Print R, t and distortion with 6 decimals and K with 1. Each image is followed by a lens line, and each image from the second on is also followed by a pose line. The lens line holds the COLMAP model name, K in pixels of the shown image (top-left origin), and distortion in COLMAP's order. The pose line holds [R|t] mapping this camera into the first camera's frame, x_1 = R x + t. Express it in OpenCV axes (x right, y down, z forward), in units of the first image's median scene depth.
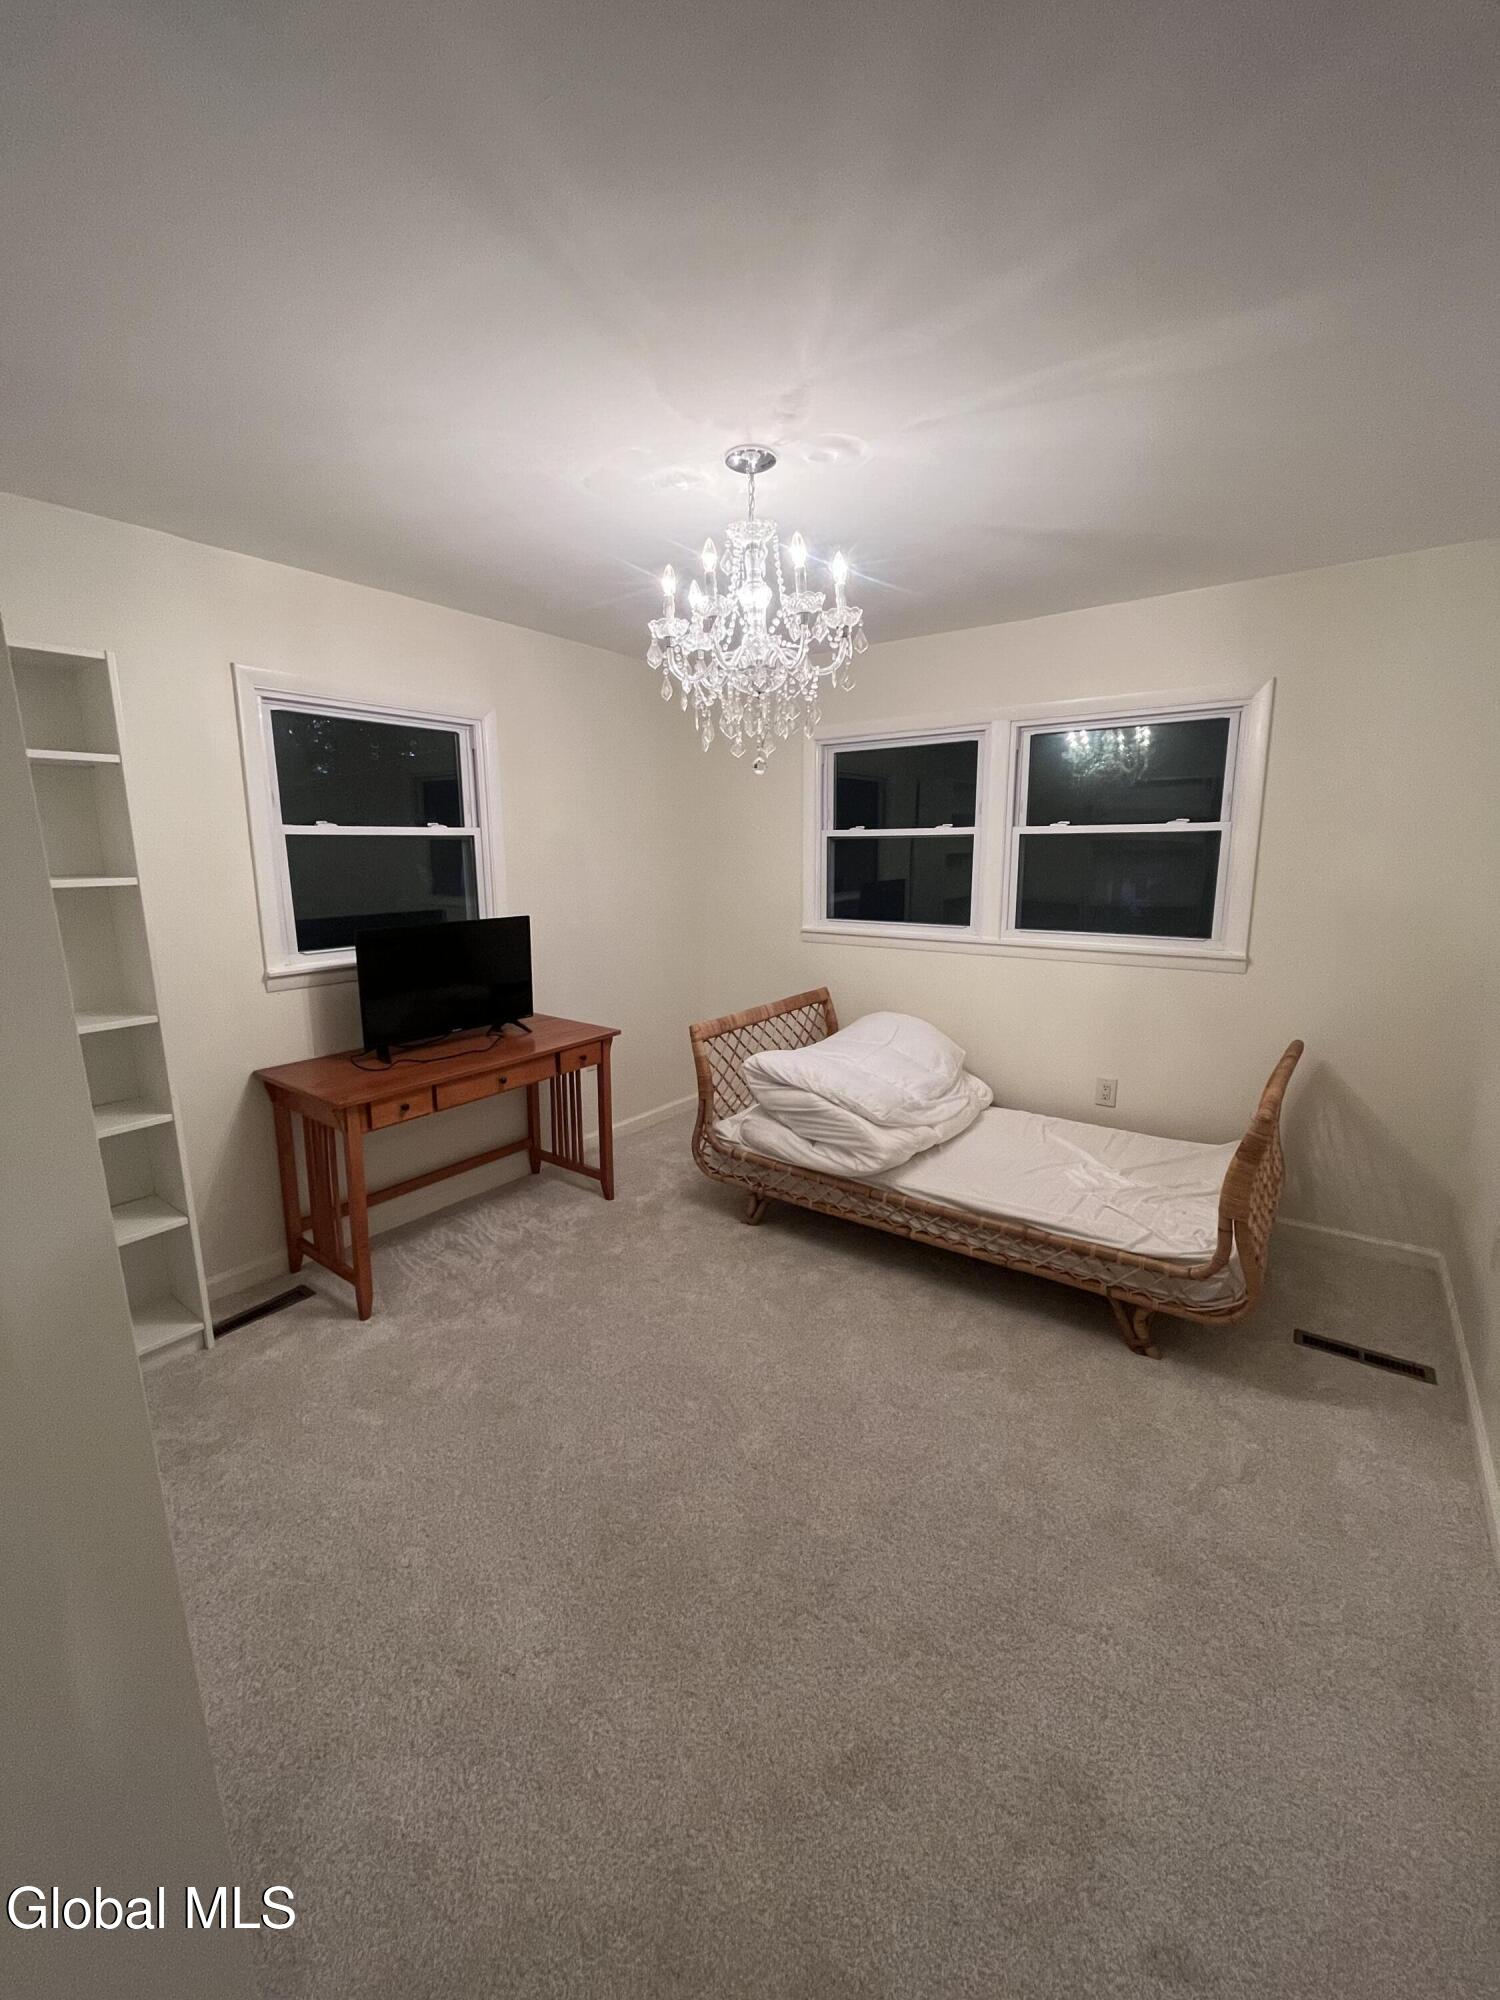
lens RADIAL K [[806.7, 0, 747.0], [0, 806.7, 1001.4], [0, 0, 1]] dist [-0.003630, 0.000002]
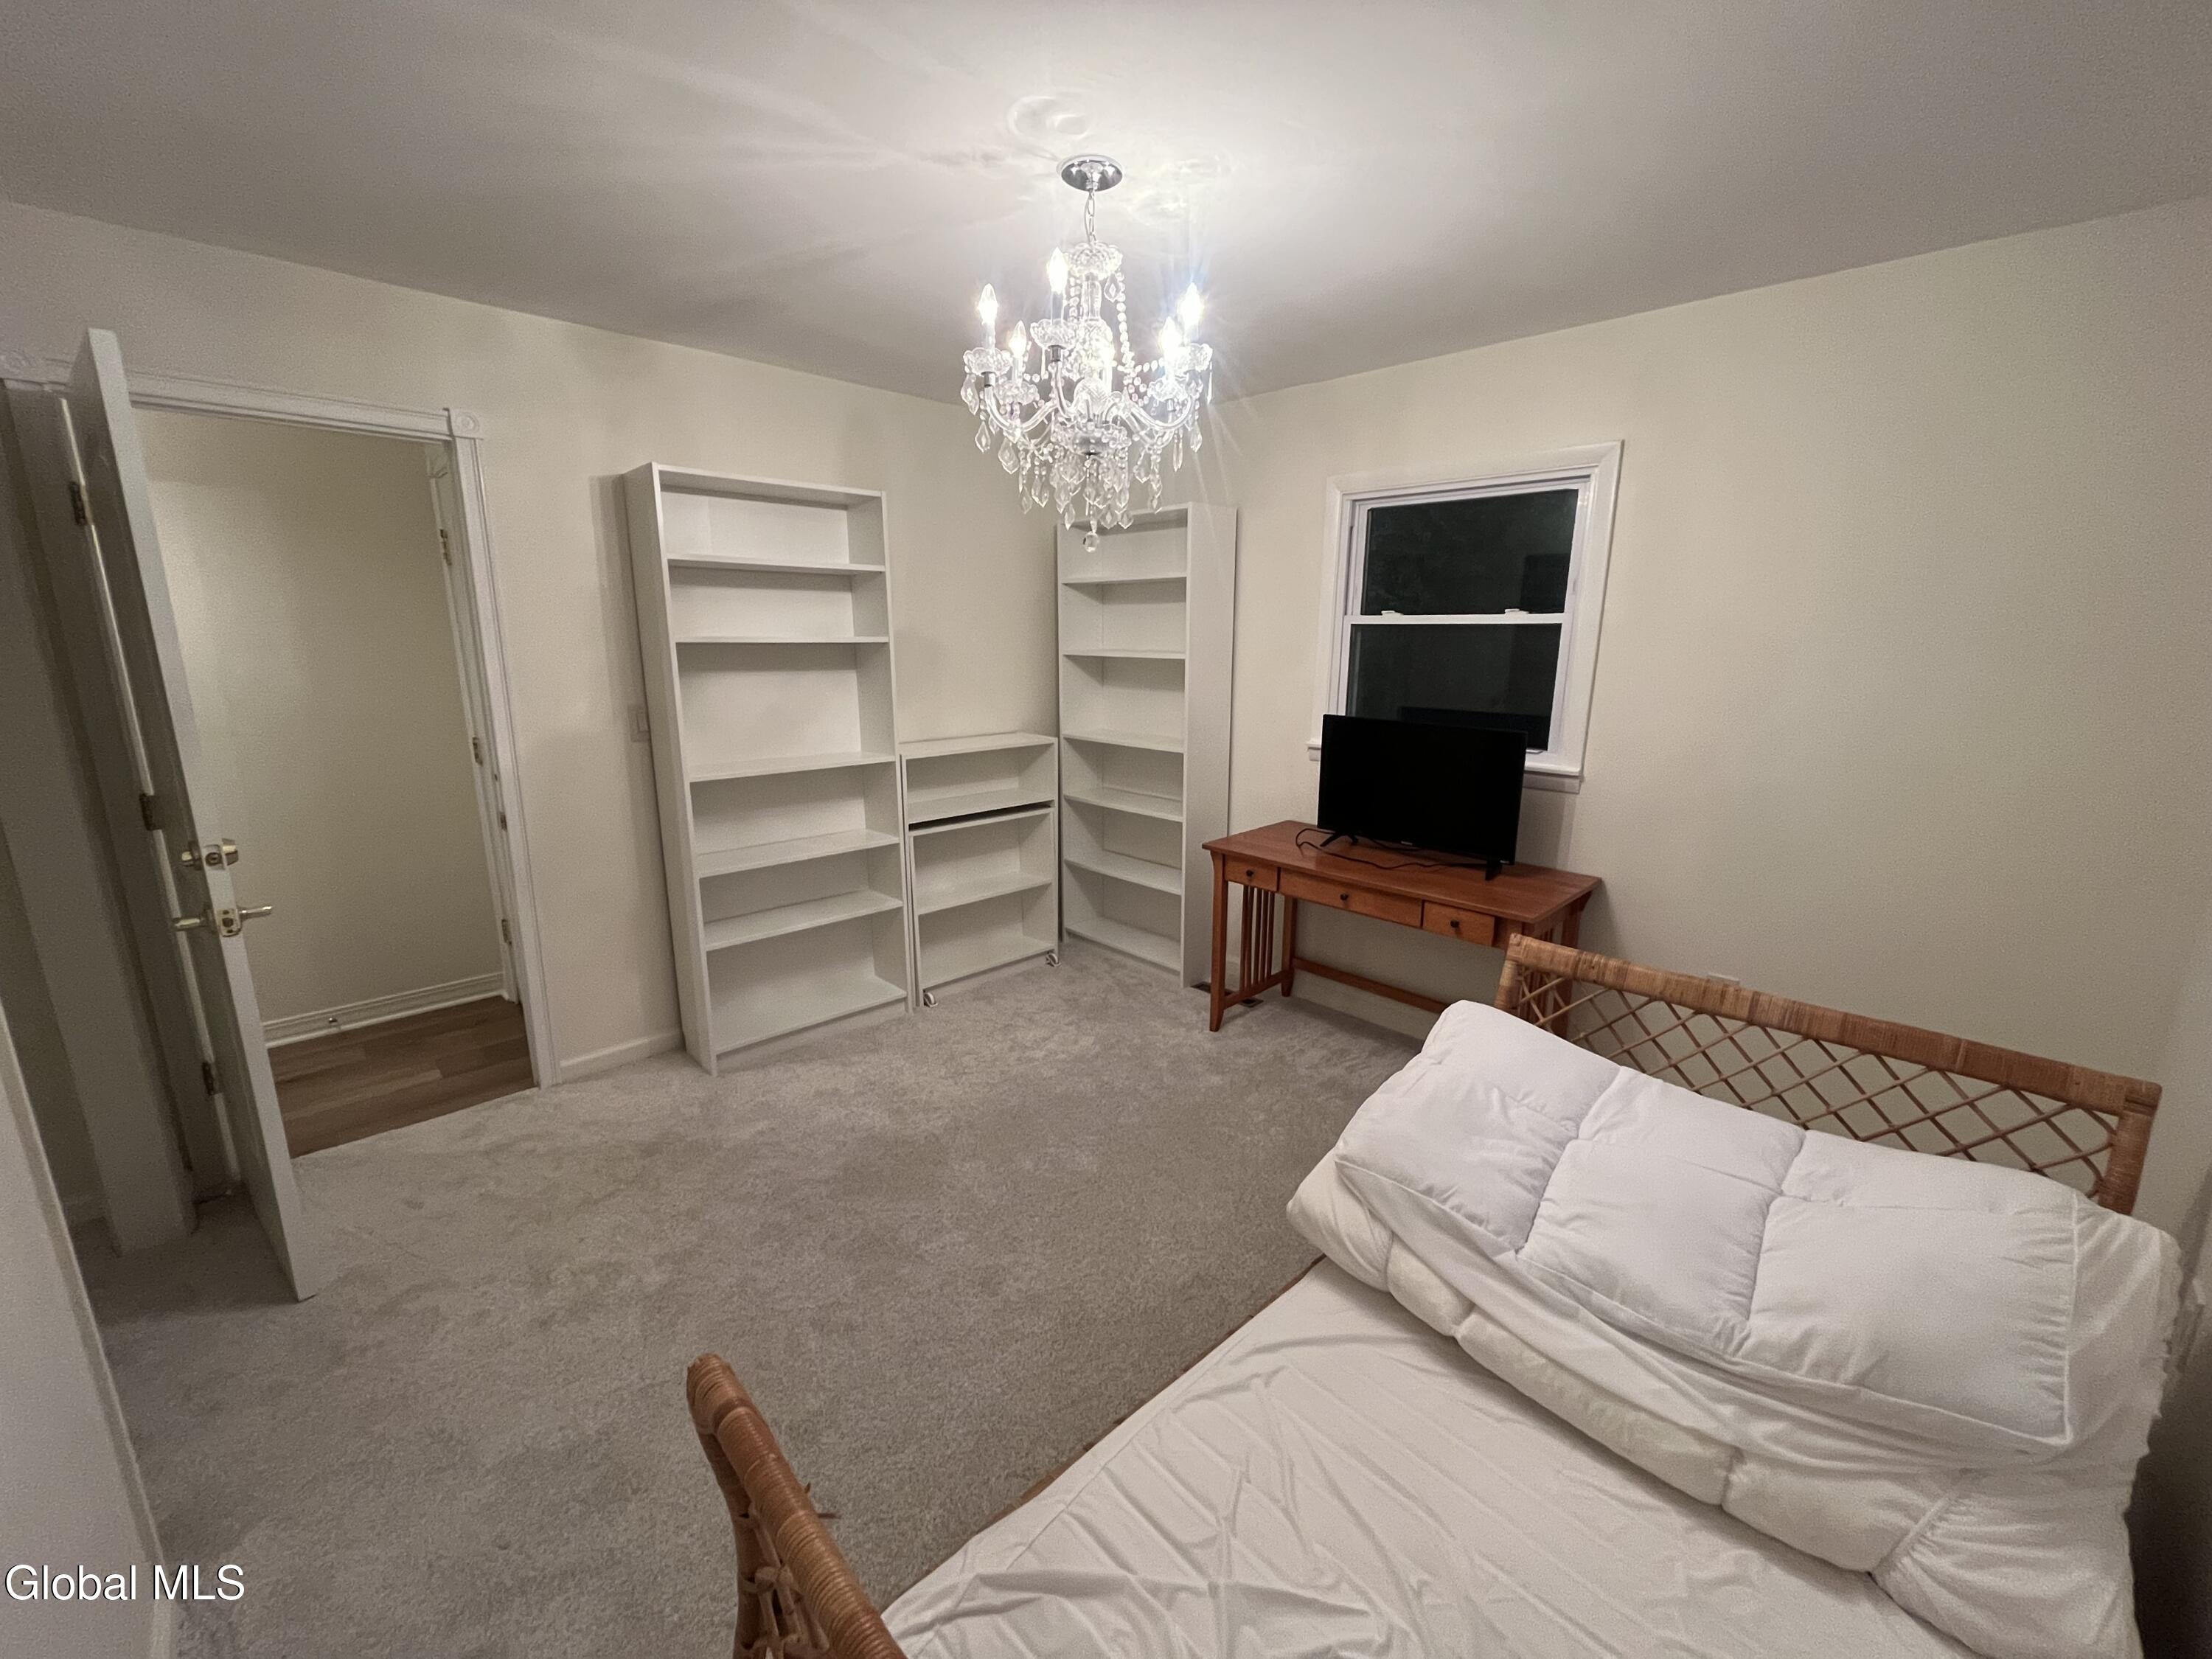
lens RADIAL K [[892.2, 0, 1104.2], [0, 892.2, 832.9], [0, 0, 1]] dist [-0.003630, 0.000002]
pose [[-0.173711, 0.220589, -0.959773, 0.682372], [-0.192780, 0.948118, 0.252802, -0.169401], [0.965743, 0.228940, -0.122173, 0.840056]]
